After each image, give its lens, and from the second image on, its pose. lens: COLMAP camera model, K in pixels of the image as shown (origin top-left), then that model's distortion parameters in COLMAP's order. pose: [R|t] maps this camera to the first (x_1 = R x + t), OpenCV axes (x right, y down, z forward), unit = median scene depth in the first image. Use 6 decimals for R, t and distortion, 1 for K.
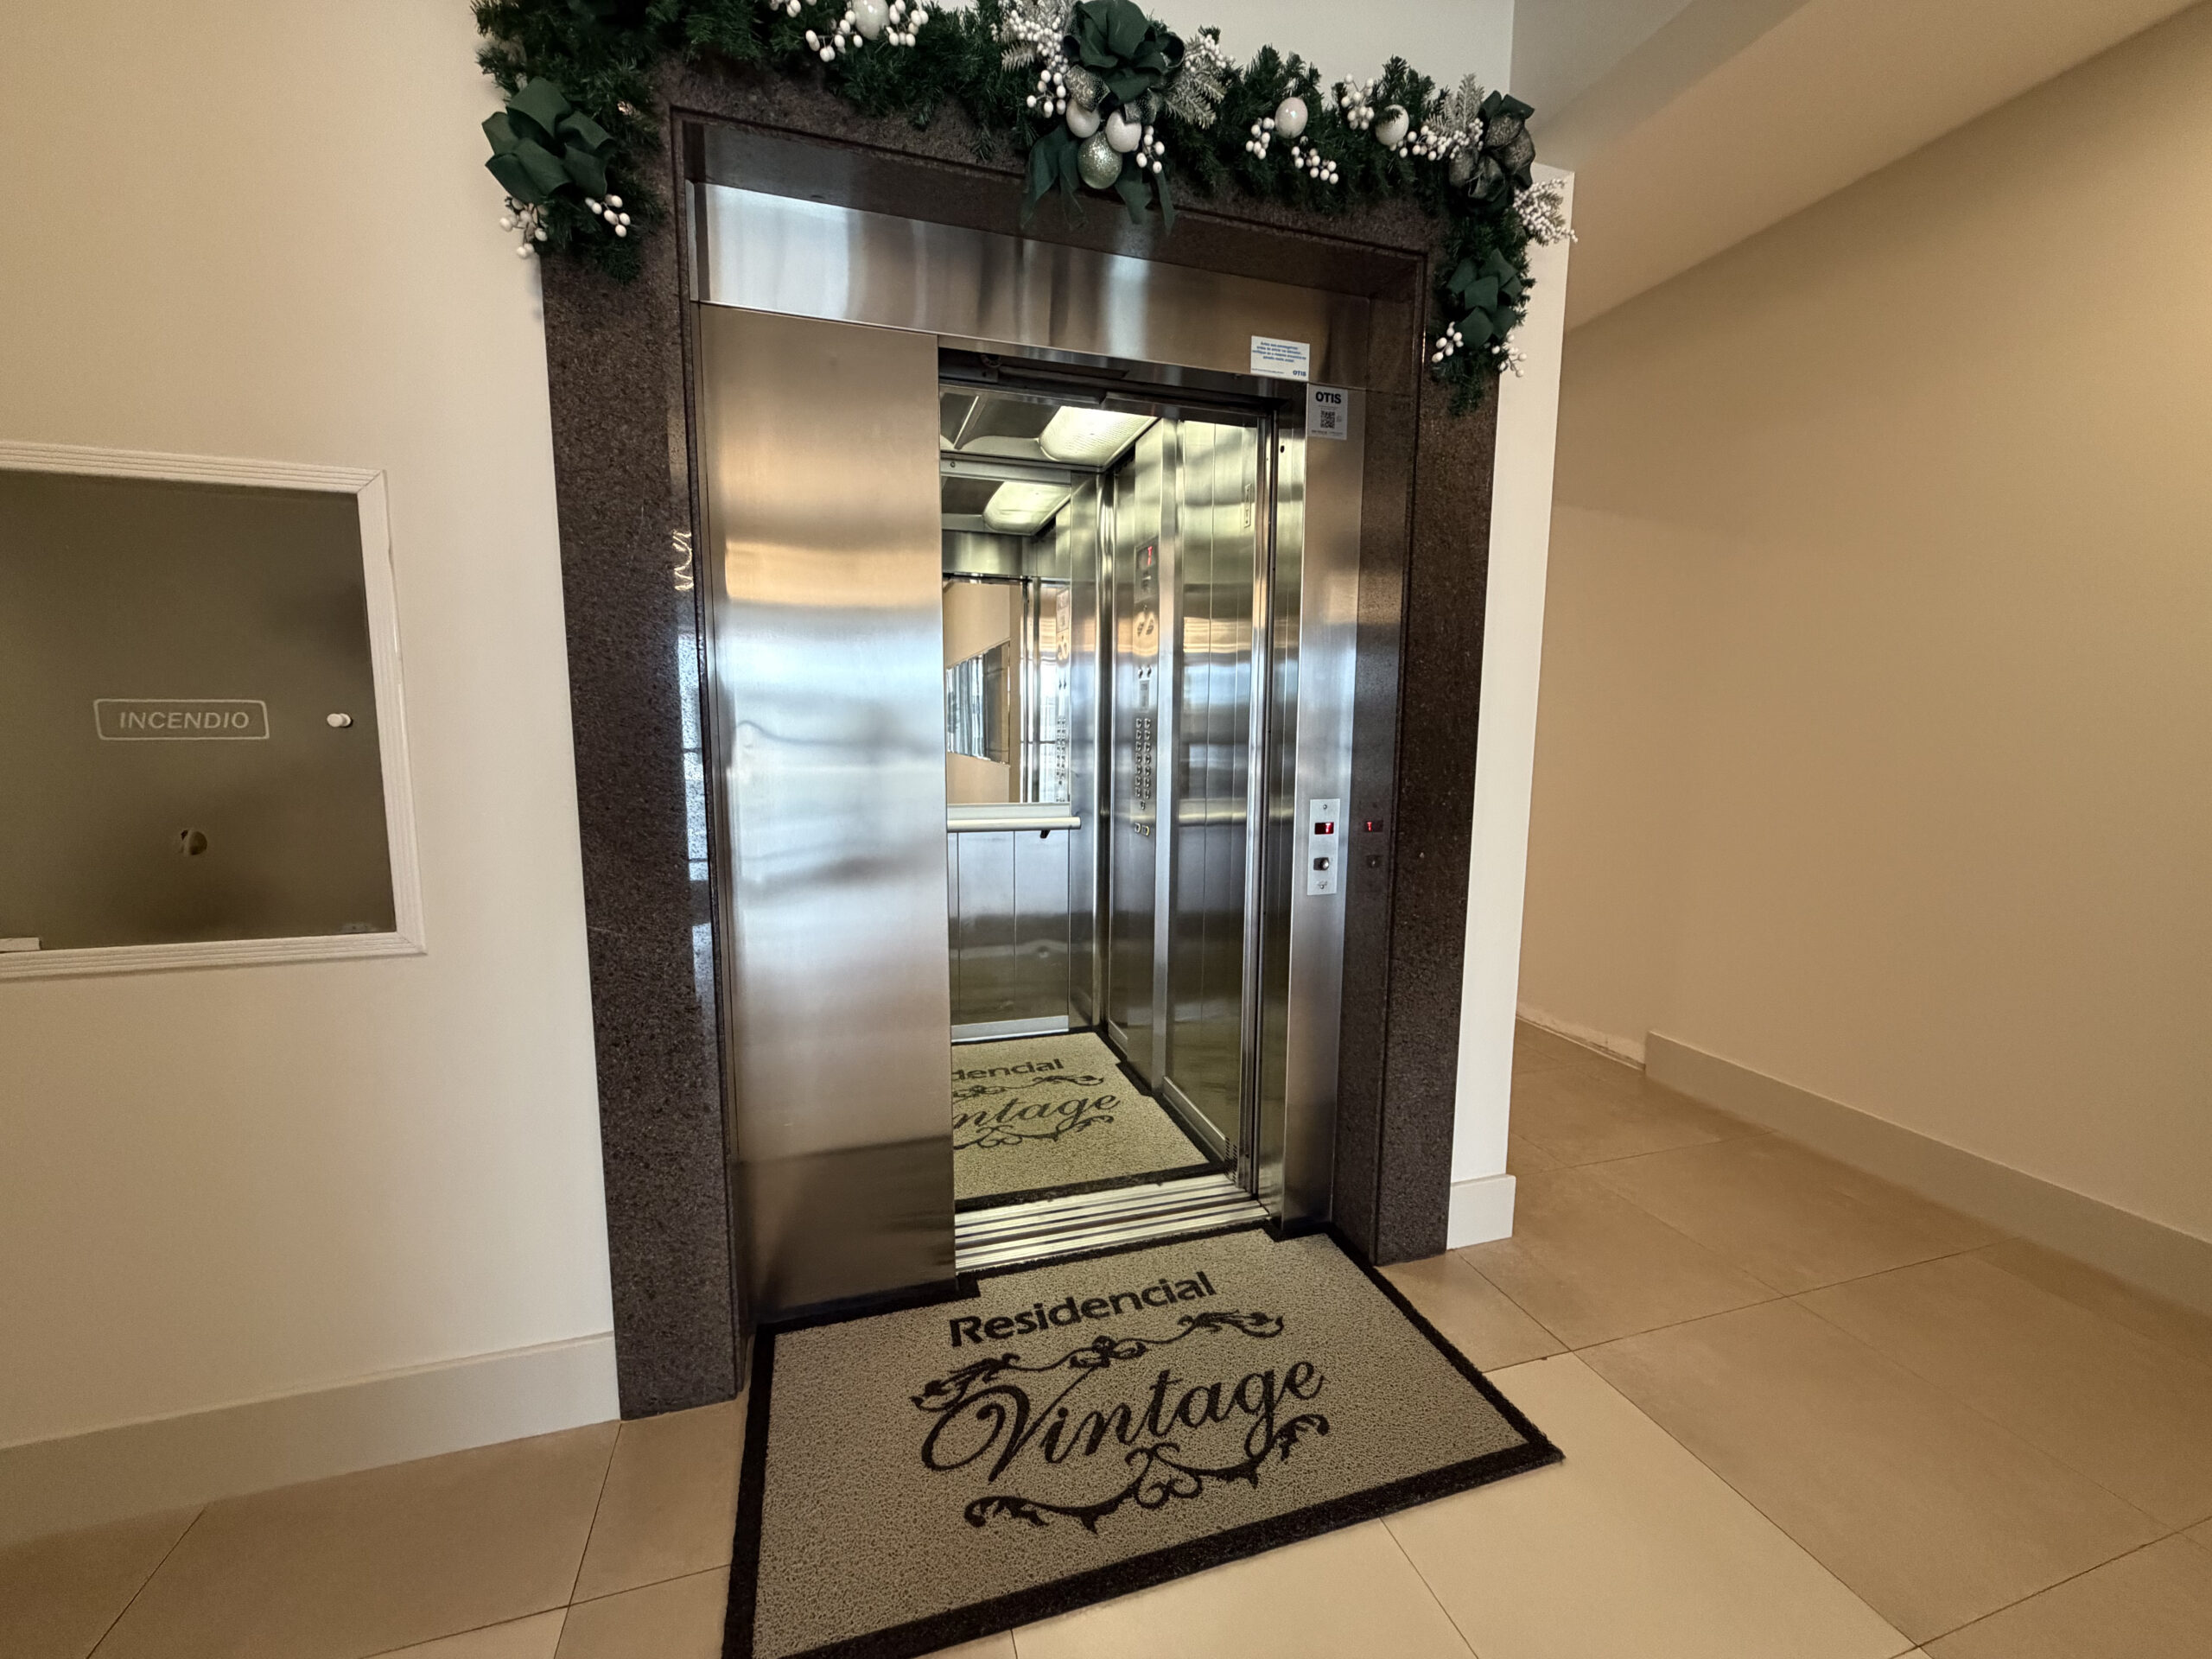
lens RADIAL K [[881.9, 0, 1104.3], [0, 881.9, 831.6], [0, 0, 1]] dist [-0.000033, -0.000300]
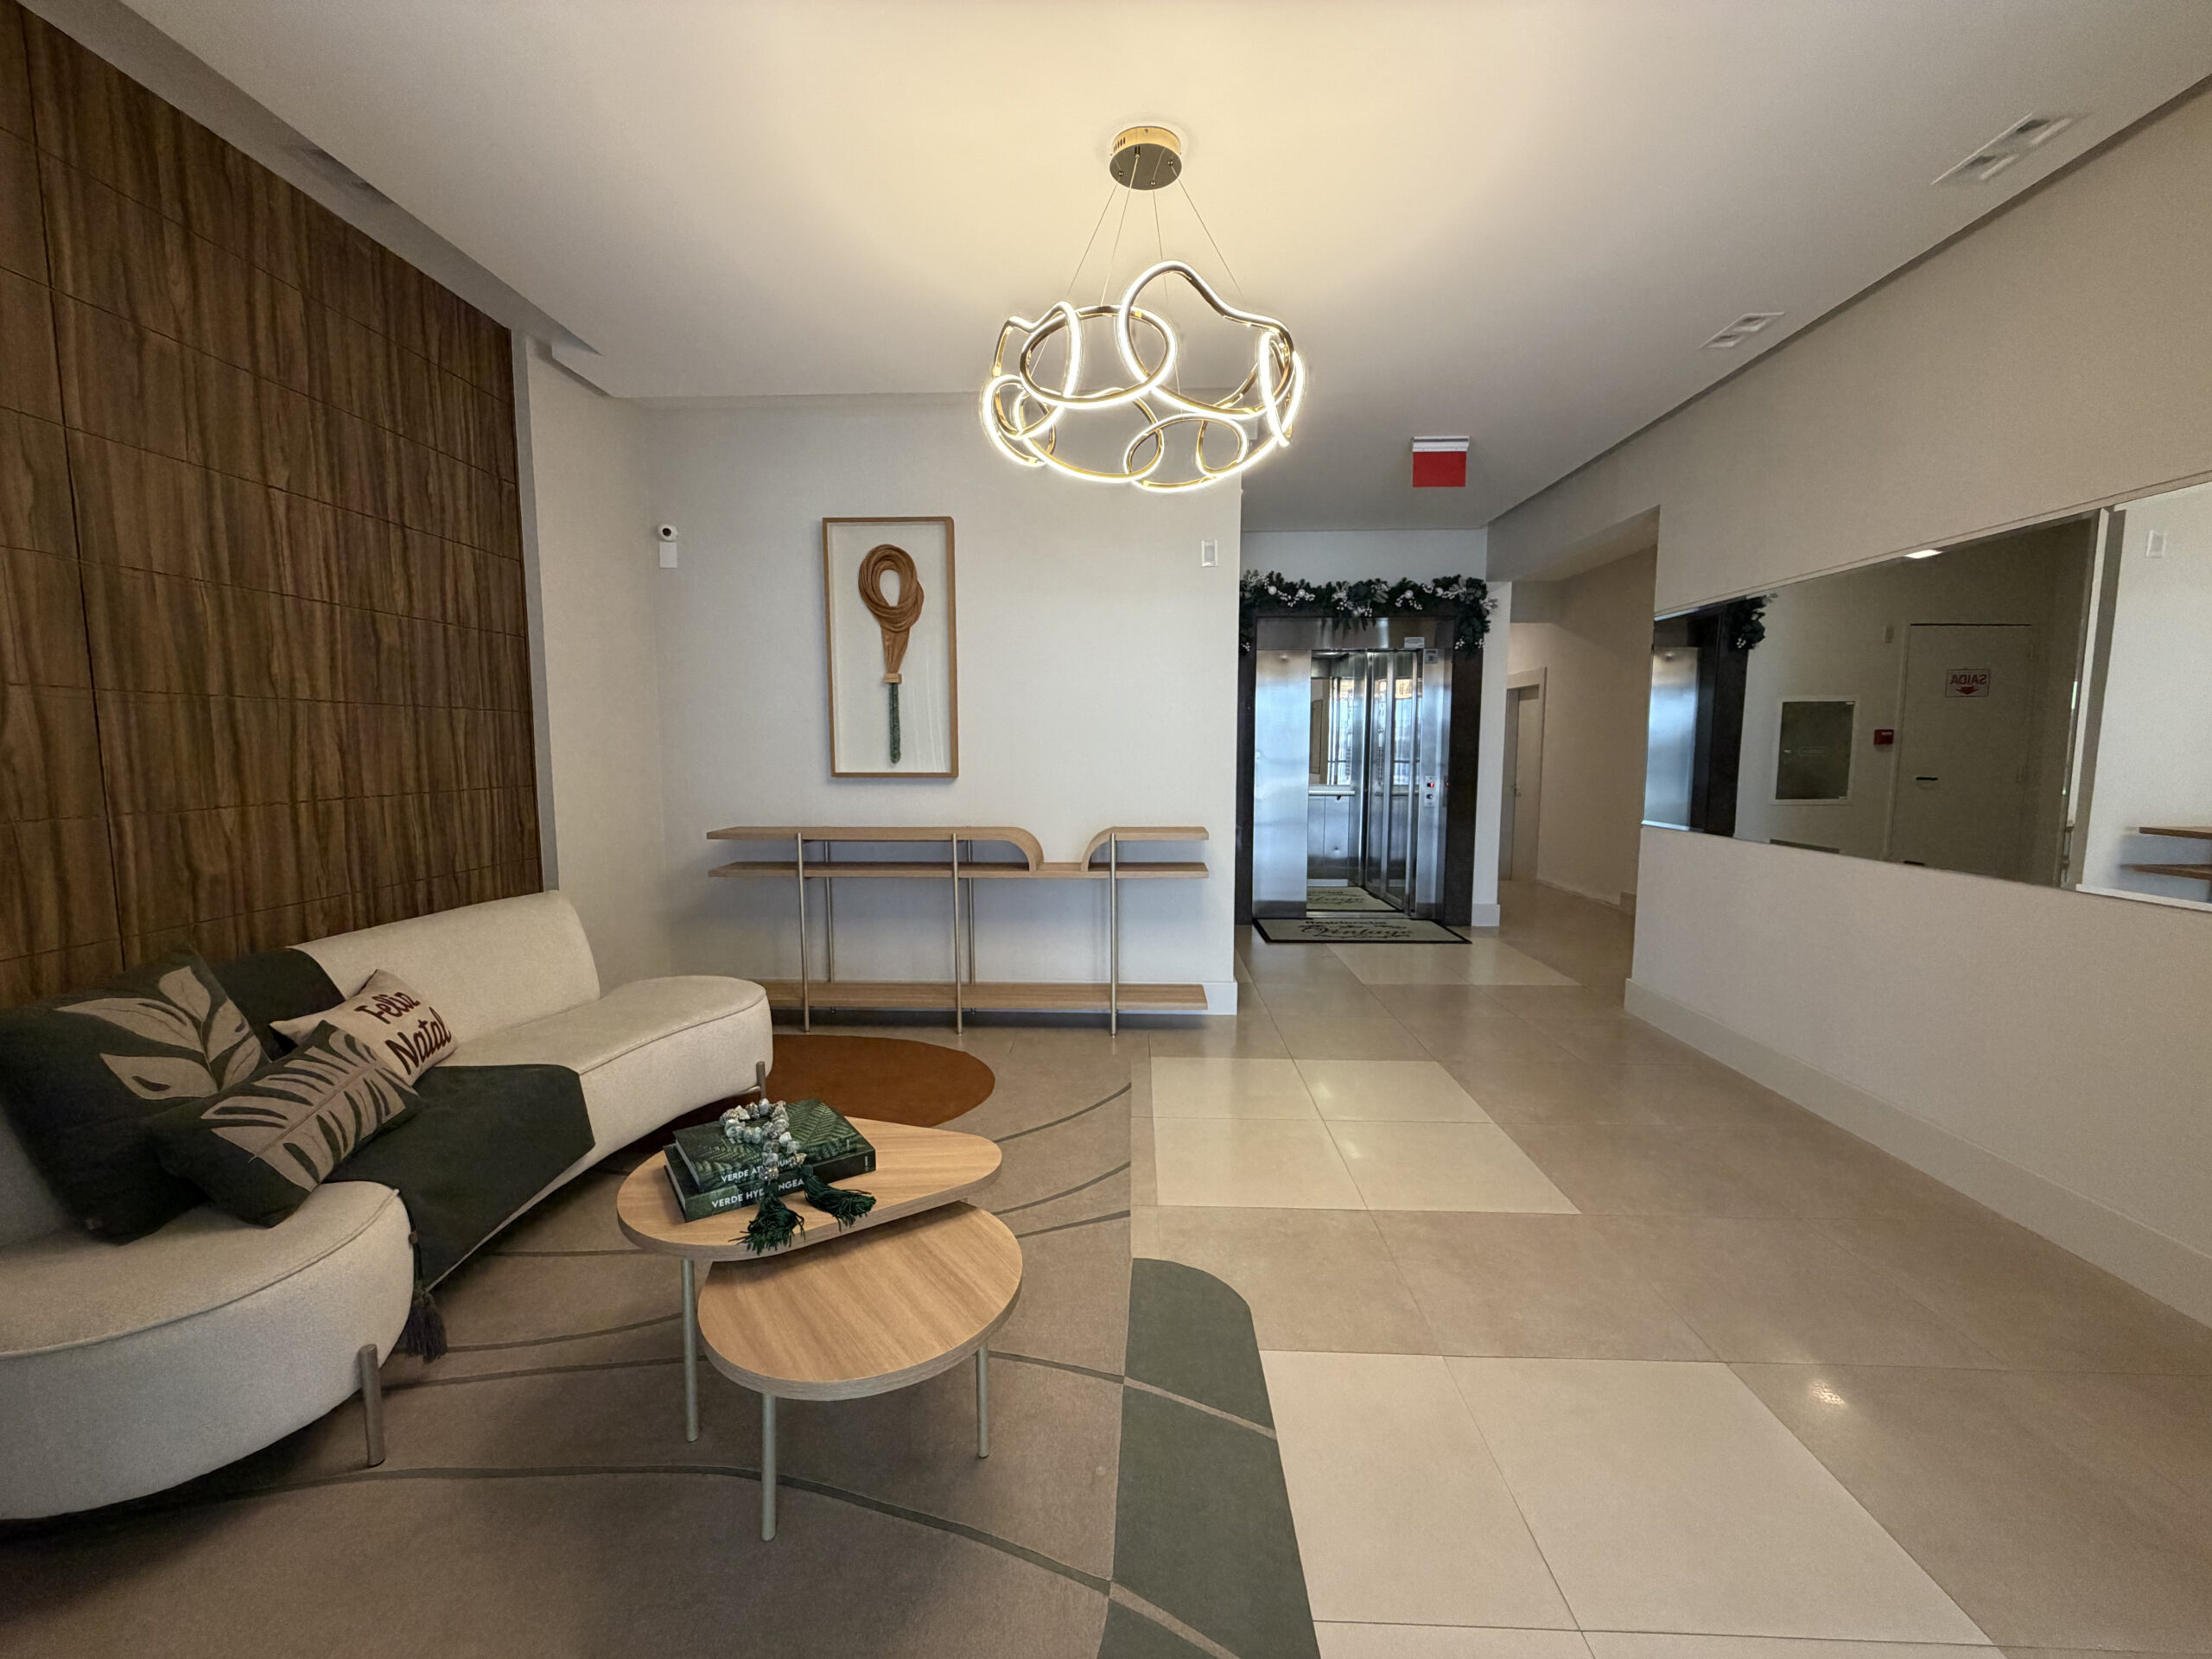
lens RADIAL K [[881.9, 0, 1096.7], [0, 881.9, 833.6], [0, 0, 1]] dist [-0.000033, -0.000300]
pose [[0.942240, 0.020005, -0.334342, 0.219378], [-0.031026, 0.999136, -0.027654, 0.346289], [0.333500, 0.036430, 0.942046, -2.795871]]
